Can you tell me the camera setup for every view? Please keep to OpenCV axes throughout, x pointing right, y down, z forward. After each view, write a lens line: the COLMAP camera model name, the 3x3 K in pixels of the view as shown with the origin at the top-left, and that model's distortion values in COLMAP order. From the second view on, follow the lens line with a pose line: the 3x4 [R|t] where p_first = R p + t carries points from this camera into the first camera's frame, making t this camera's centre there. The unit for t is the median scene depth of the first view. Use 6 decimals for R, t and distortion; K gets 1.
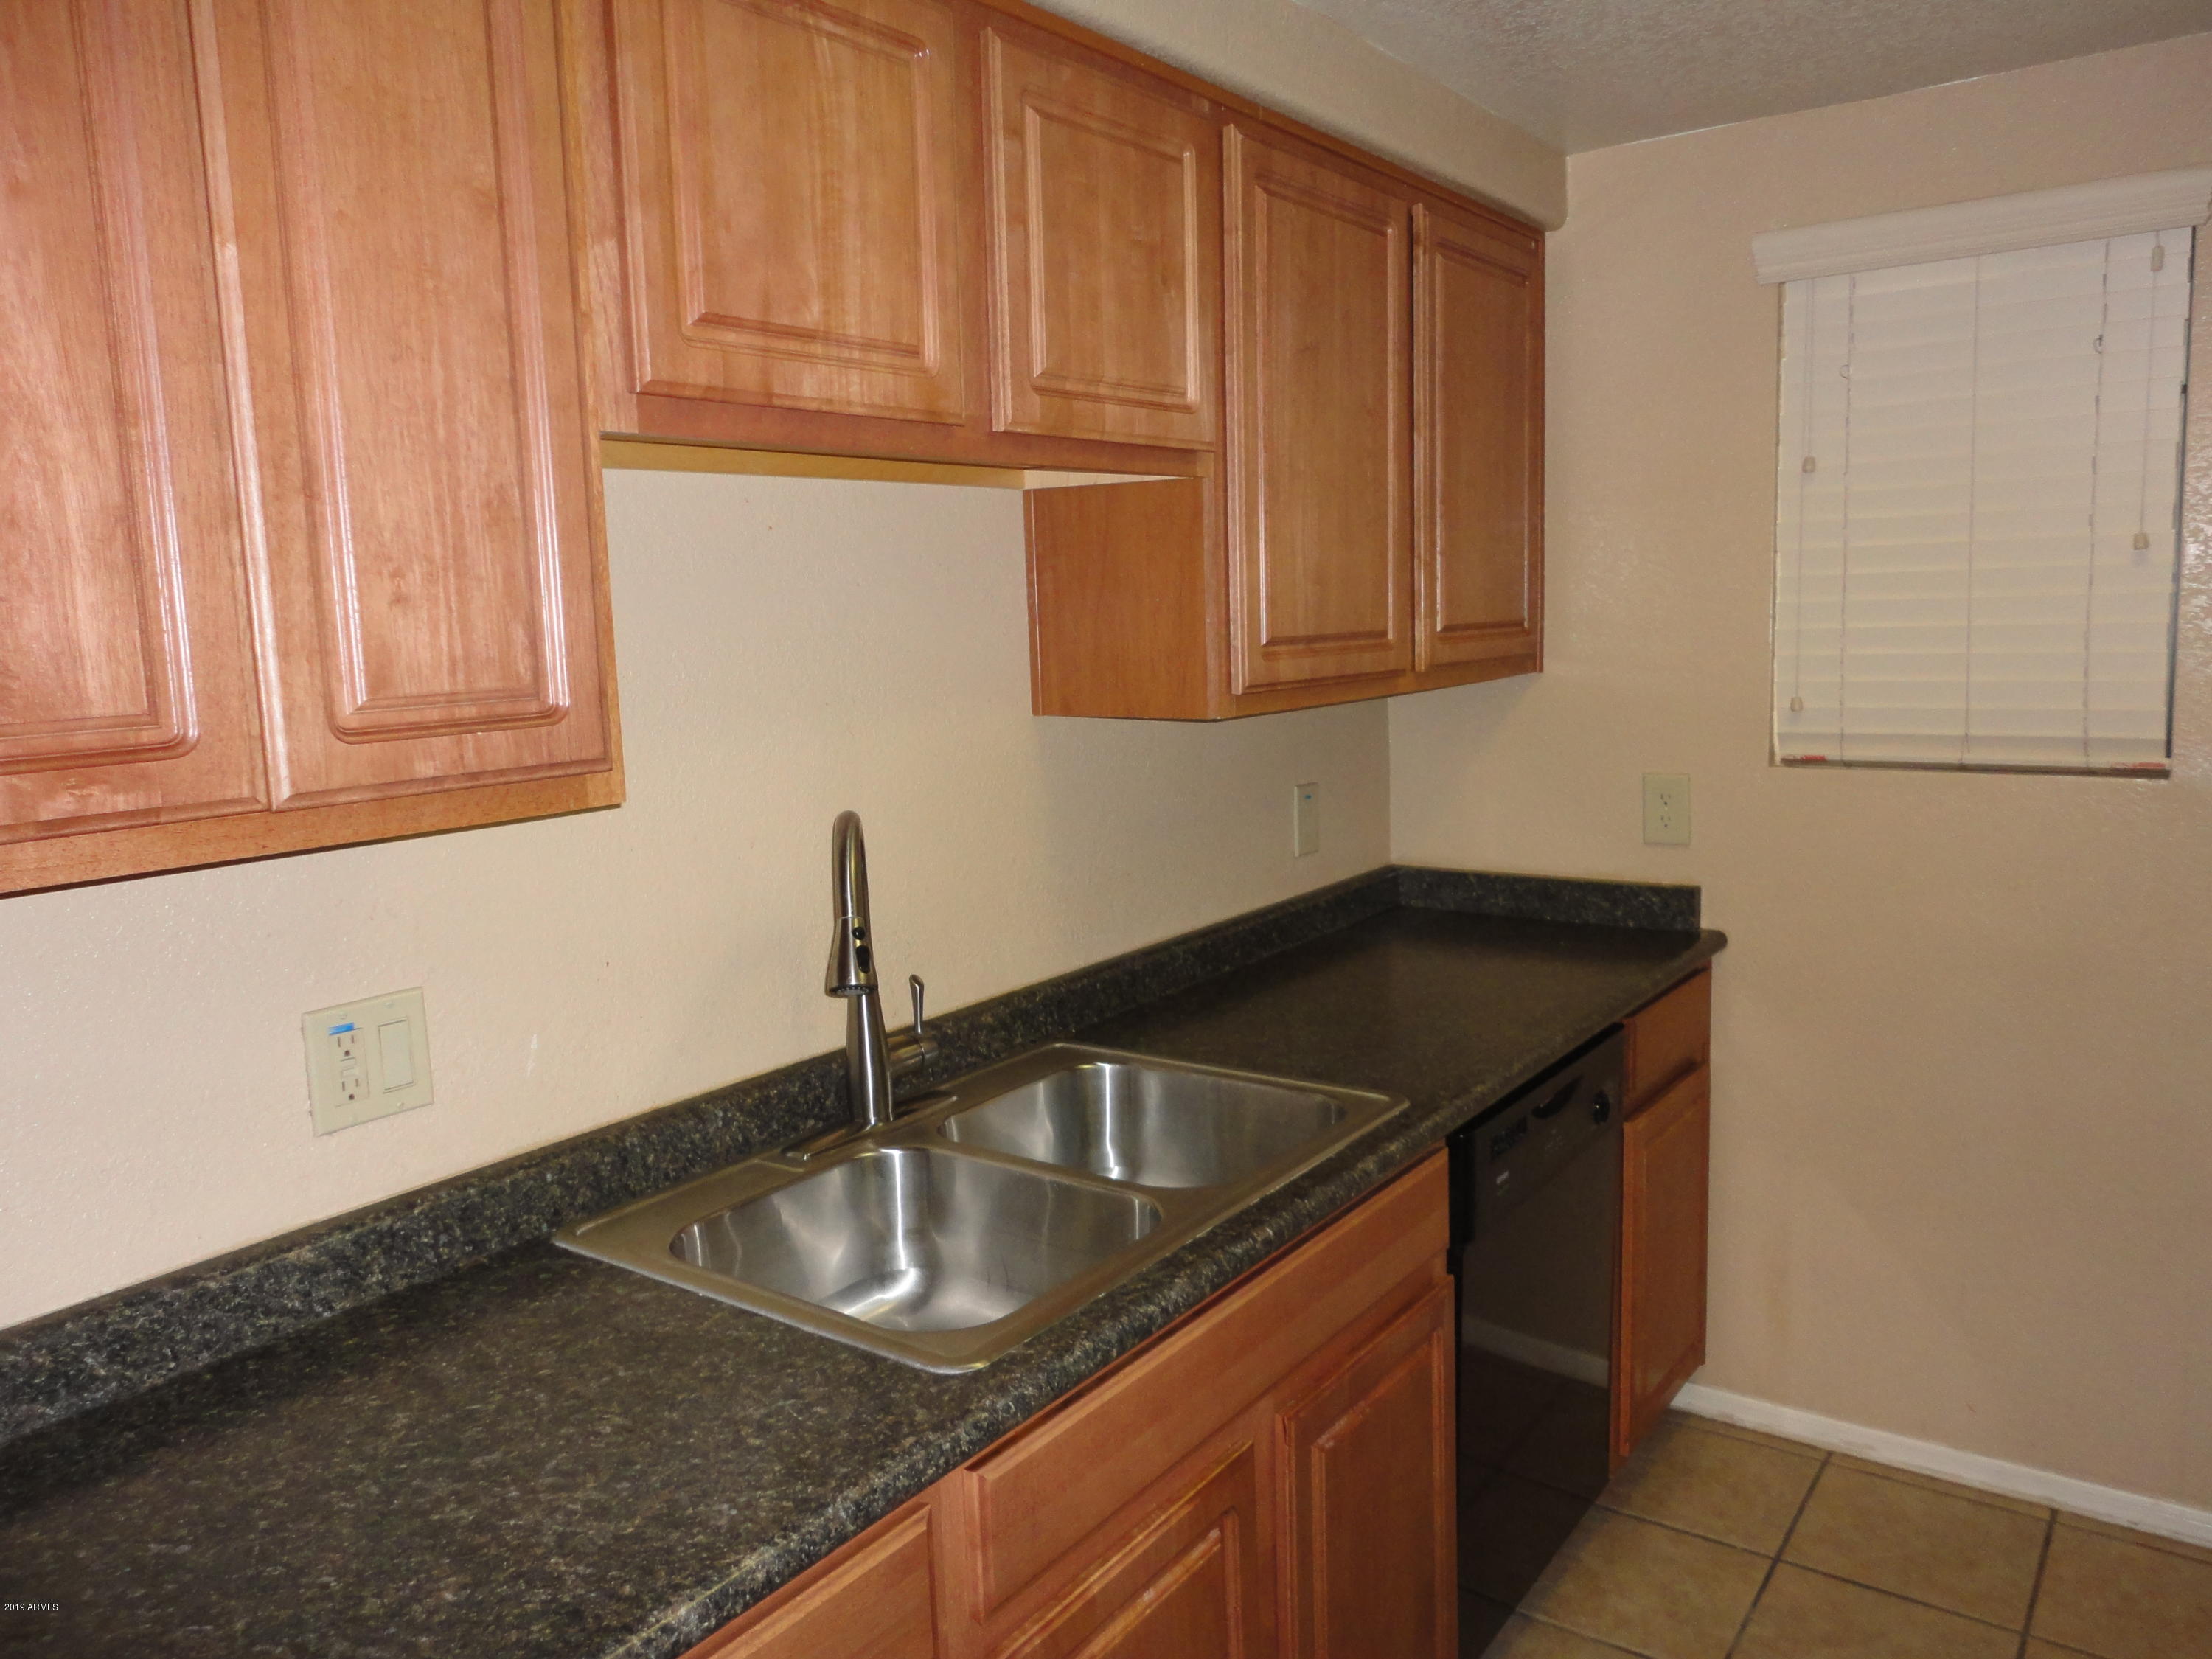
lens RADIAL K [[1633.1, 0, 1102.5], [0, 1633.1, 823.0], [0, 0, 1]] dist [0.003578, 0.003663]
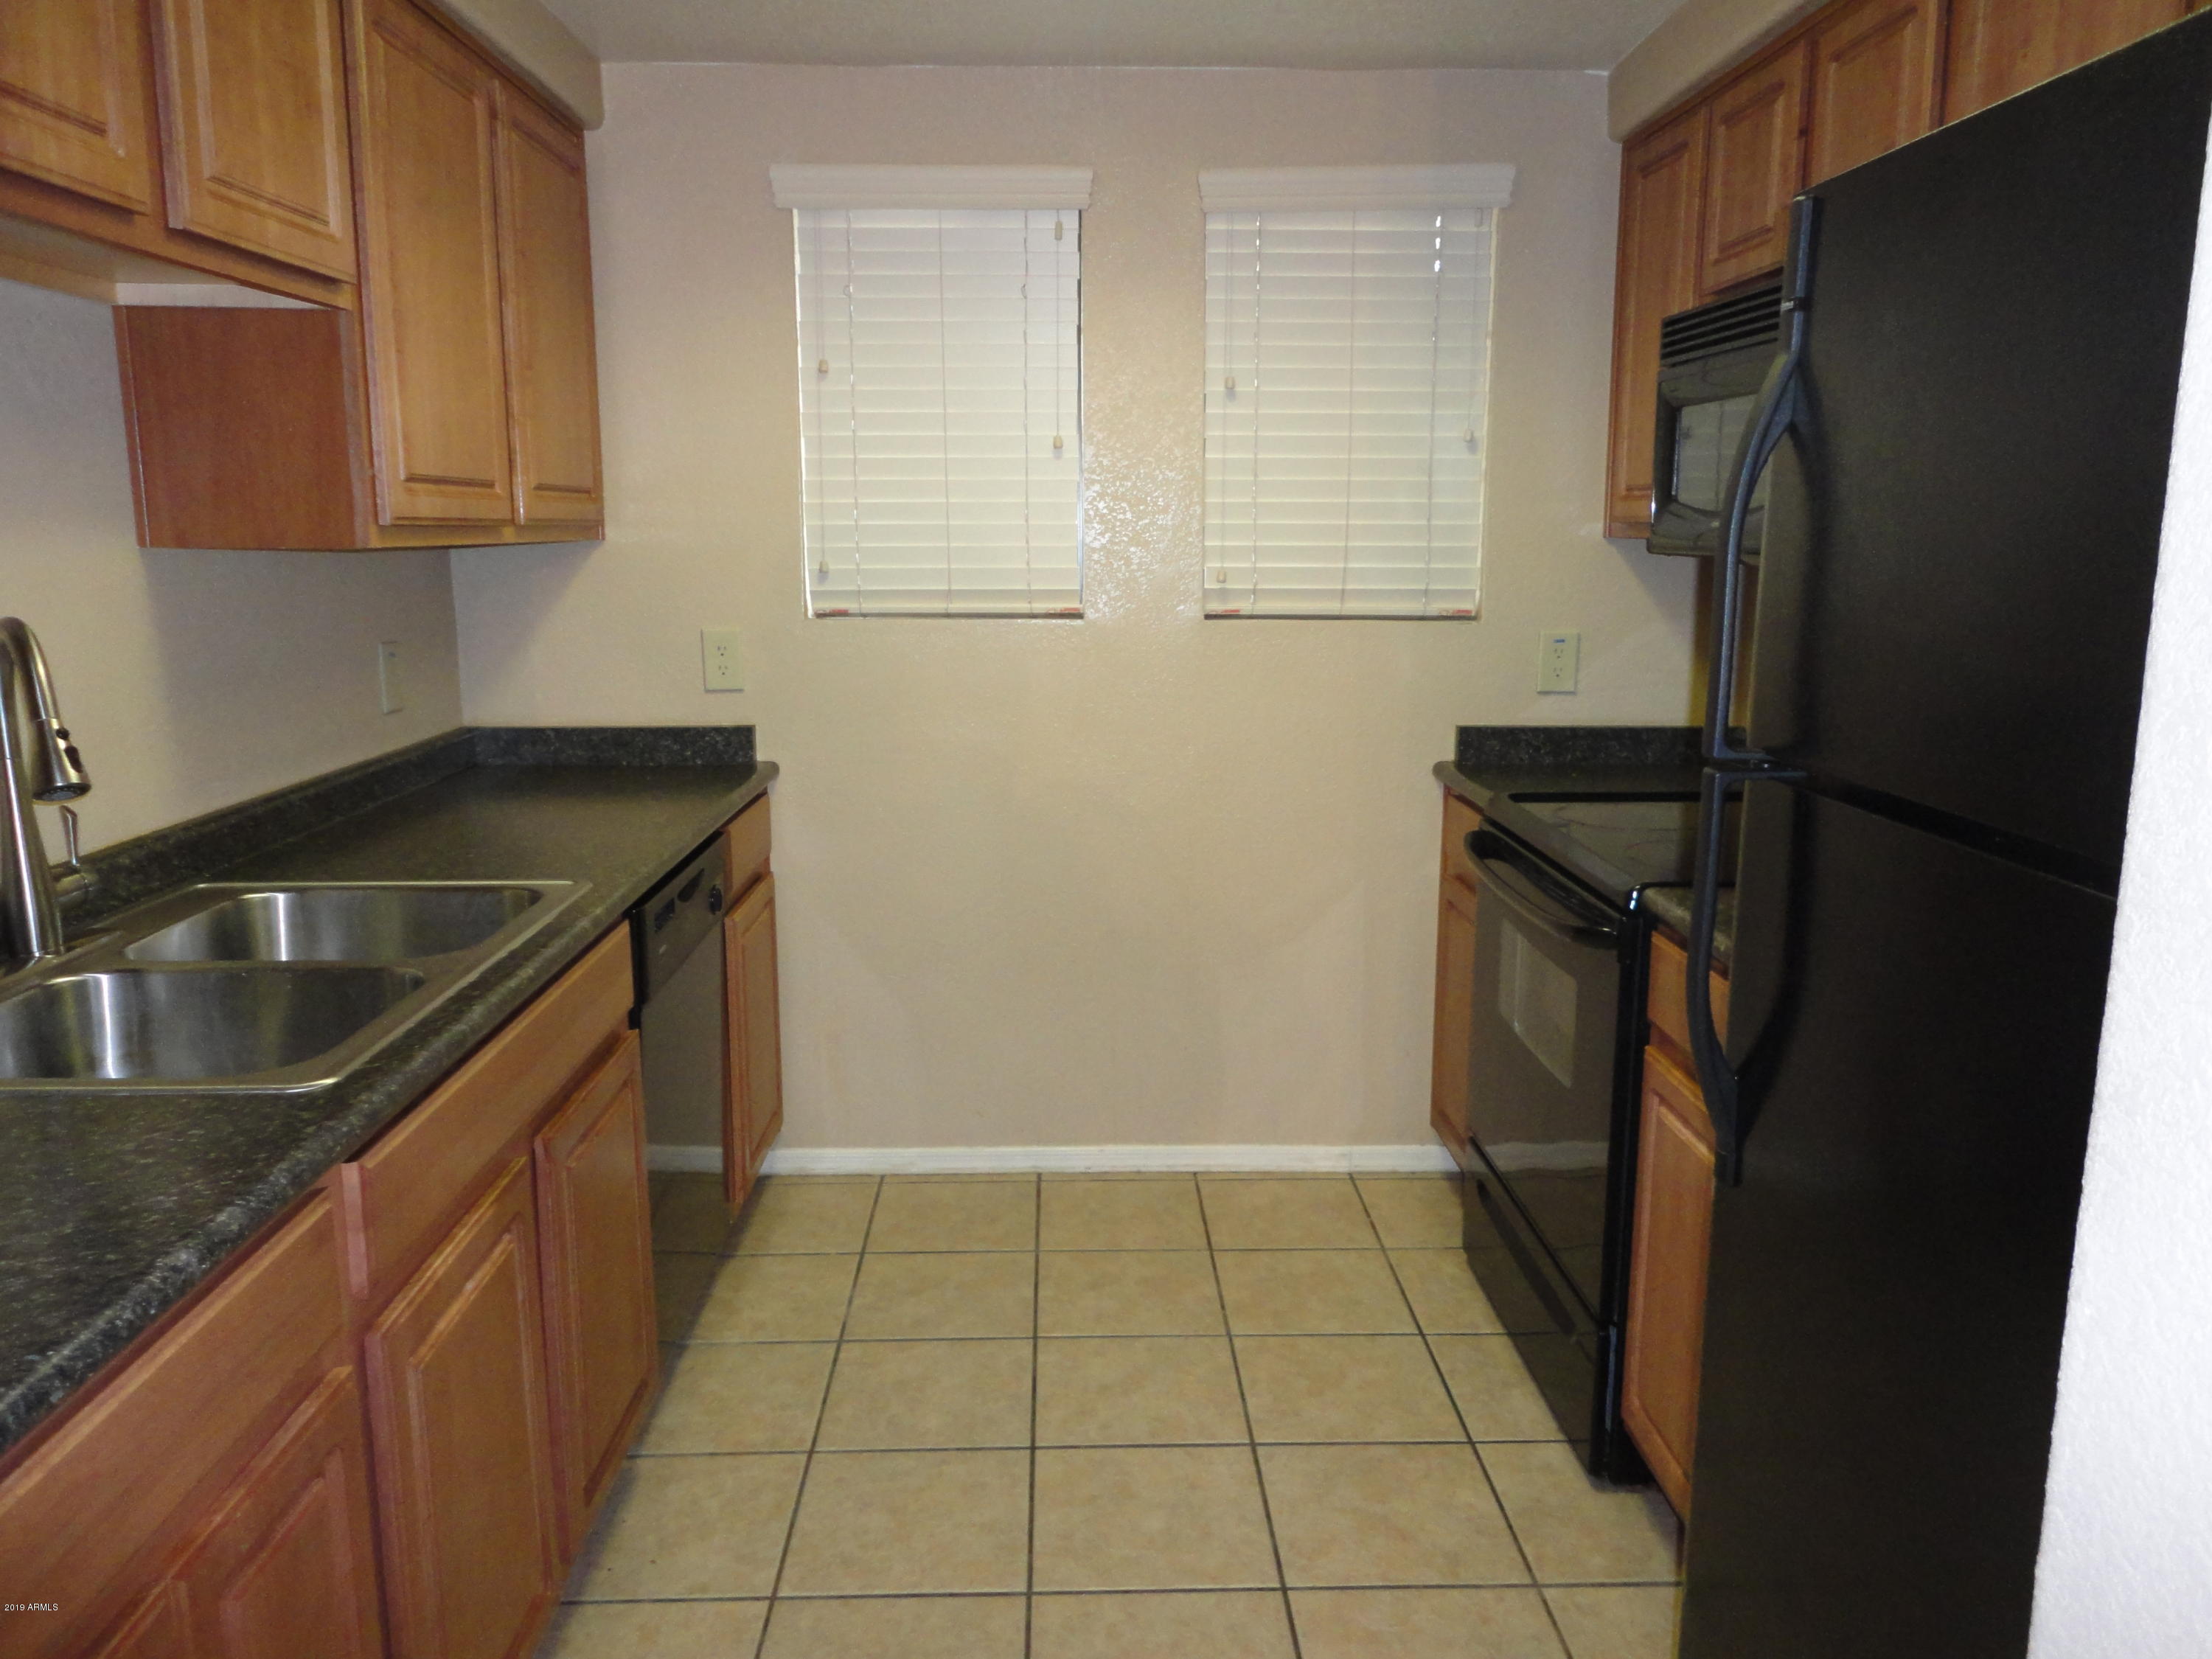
lens RADIAL K [[1633.1, 0, 1112.9], [0, 1633.1, 833.8], [0, 0, 1]] dist [0.003578, 0.003663]
pose [[0.791859, -0.081649, 0.605222, -0.180258], [0.057665, 0.996591, 0.059000, 0.076296], [-0.607976, -0.011820, 0.793868, -0.109561]]
